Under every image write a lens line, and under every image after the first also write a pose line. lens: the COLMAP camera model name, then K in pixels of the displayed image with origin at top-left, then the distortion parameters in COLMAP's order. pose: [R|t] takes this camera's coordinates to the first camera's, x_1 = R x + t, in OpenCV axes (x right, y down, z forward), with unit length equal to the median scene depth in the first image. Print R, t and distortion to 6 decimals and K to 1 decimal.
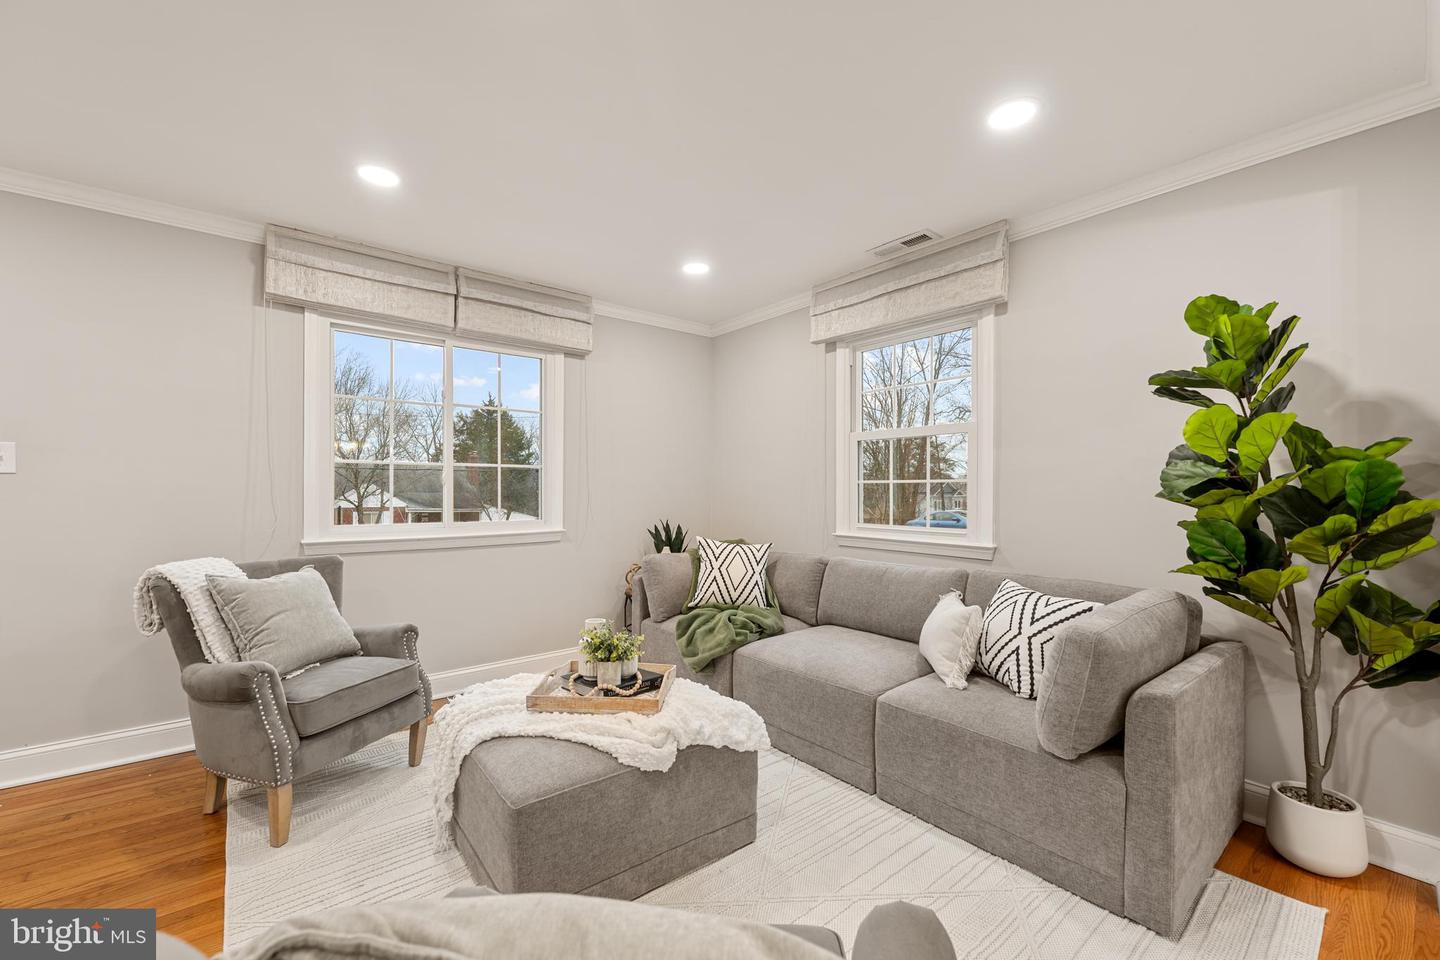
lens RADIAL K [[578.8, 0, 707.2], [0, 578.8, 482.7], [0, 0, 1]] dist [0.001275, 0.000201]
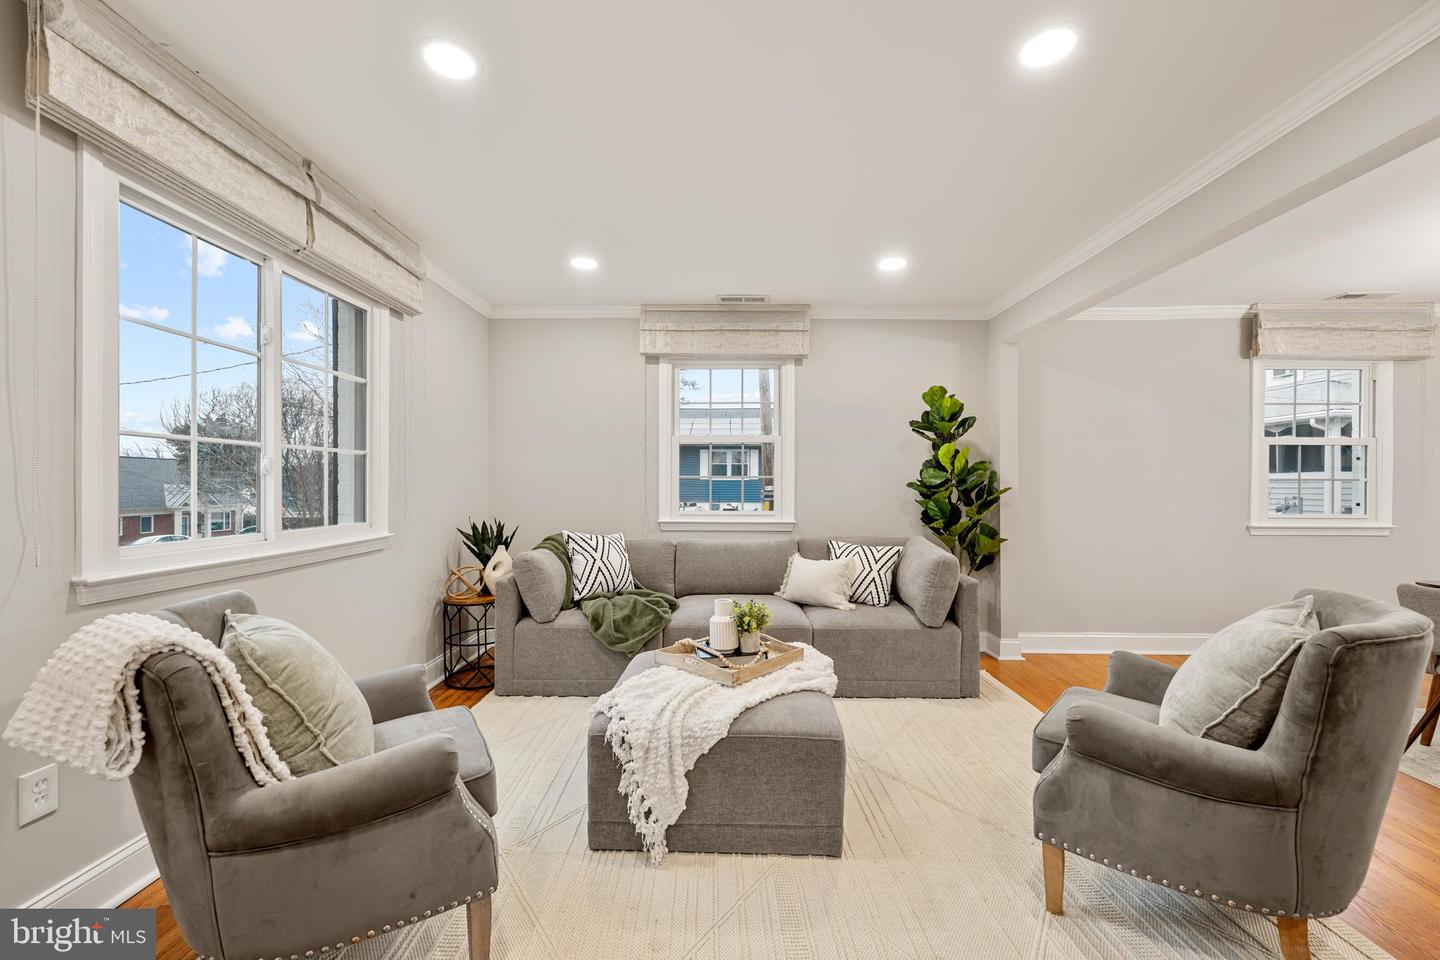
lens RADIAL K [[578.8, 0, 706.1], [0, 578.8, 484.4], [0, 0, 1]] dist [0.001275, 0.000201]
pose [[0.641581, -0.000481, 0.767056, -0.665104], [-0.011595, 0.999879, 0.010326, 0.000380], [-0.766968, -0.015519, 0.641498, 0.190855]]
